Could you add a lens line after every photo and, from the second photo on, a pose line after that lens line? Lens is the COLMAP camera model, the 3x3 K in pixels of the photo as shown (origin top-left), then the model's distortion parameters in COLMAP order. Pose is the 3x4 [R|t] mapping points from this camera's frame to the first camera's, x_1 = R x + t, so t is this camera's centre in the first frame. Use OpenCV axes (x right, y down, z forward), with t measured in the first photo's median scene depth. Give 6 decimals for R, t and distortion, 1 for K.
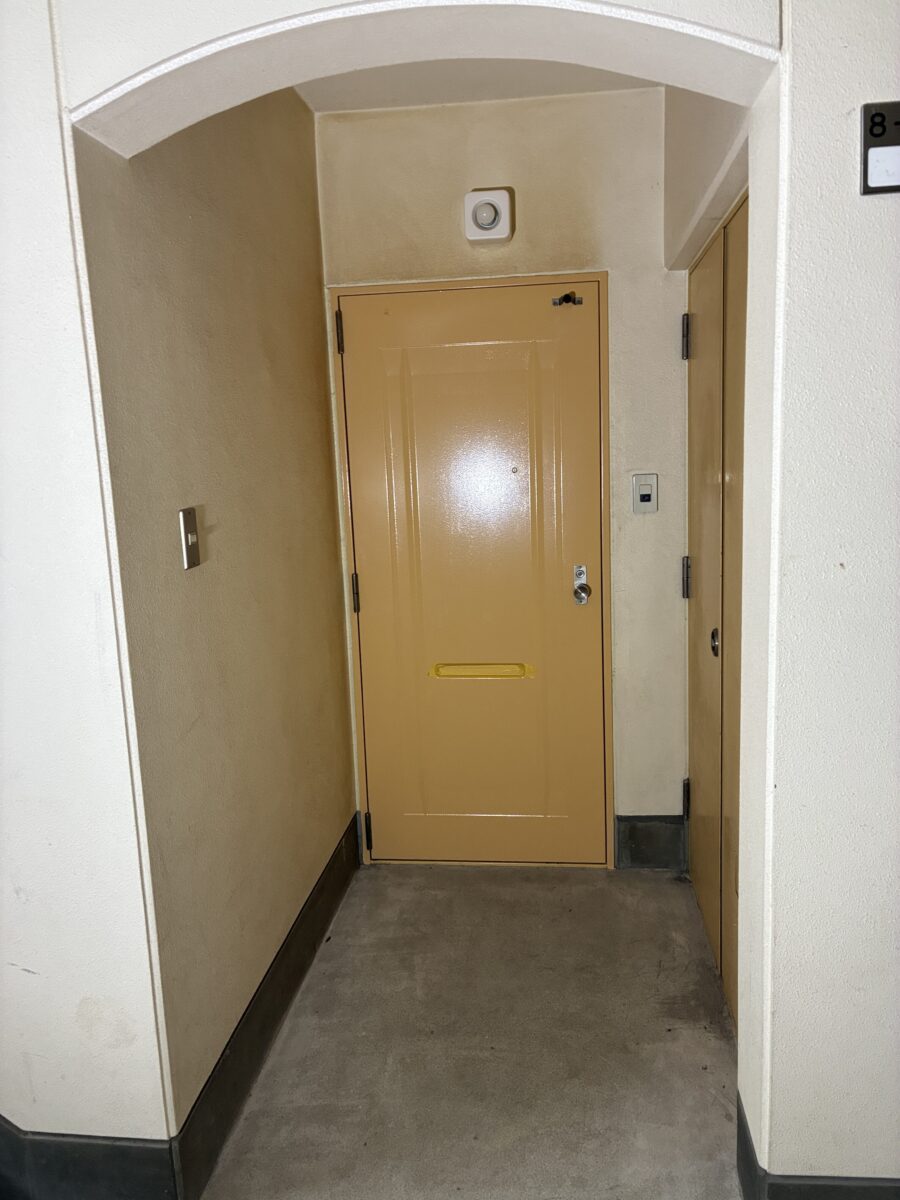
lens RADIAL K [[914.7, 0, 450.0], [0, 914.7, 600.0], [0, 0, 1]] dist [0.066032, -0.081587]
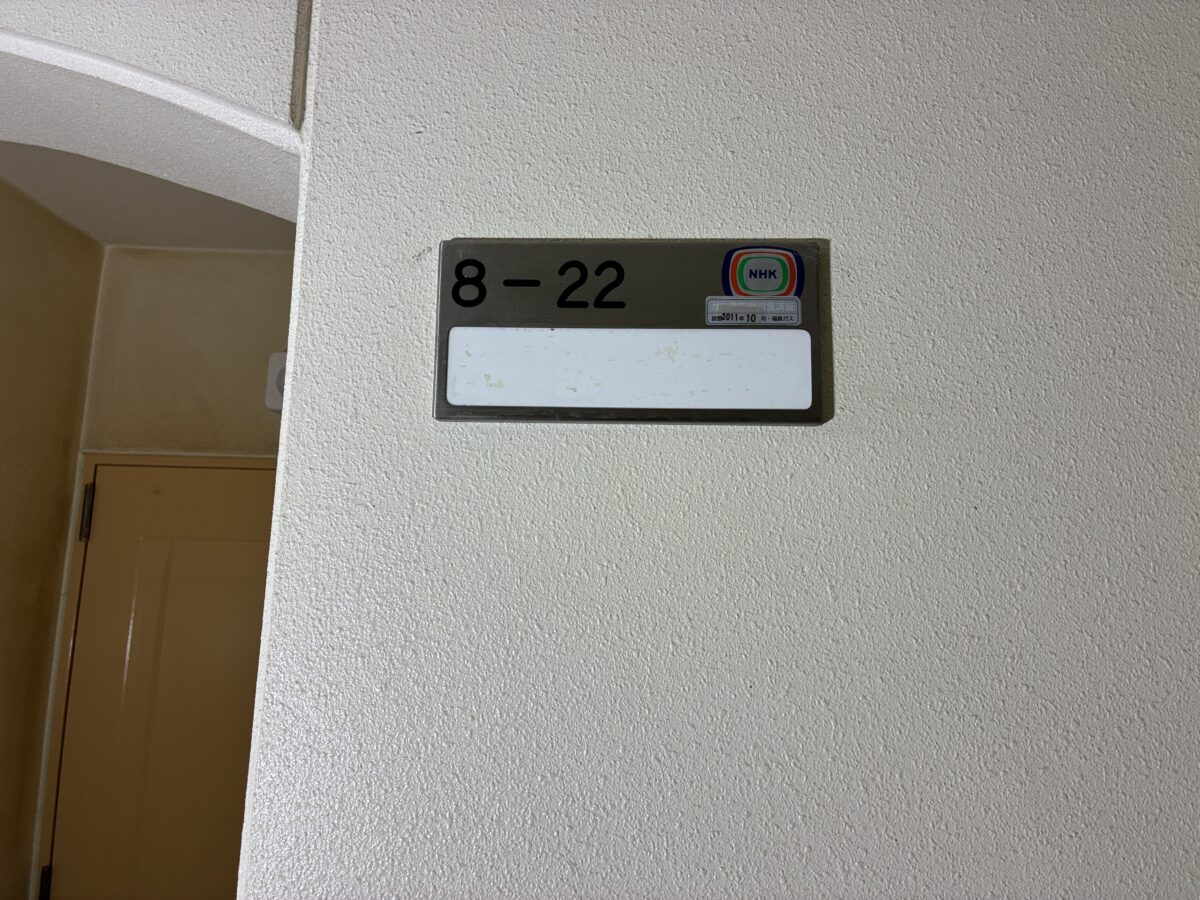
lens RADIAL K [[914.7, 0, 600.0], [0, 914.7, 450.0], [0, 0, 1]] dist [0.066032, -0.081587]
pose [[0.993944, 0.076386, 0.078993, 0.491122], [-0.047940, 0.948284, -0.313784, -0.286689], [-0.098877, 0.308097, 0.946203, 0.573660]]
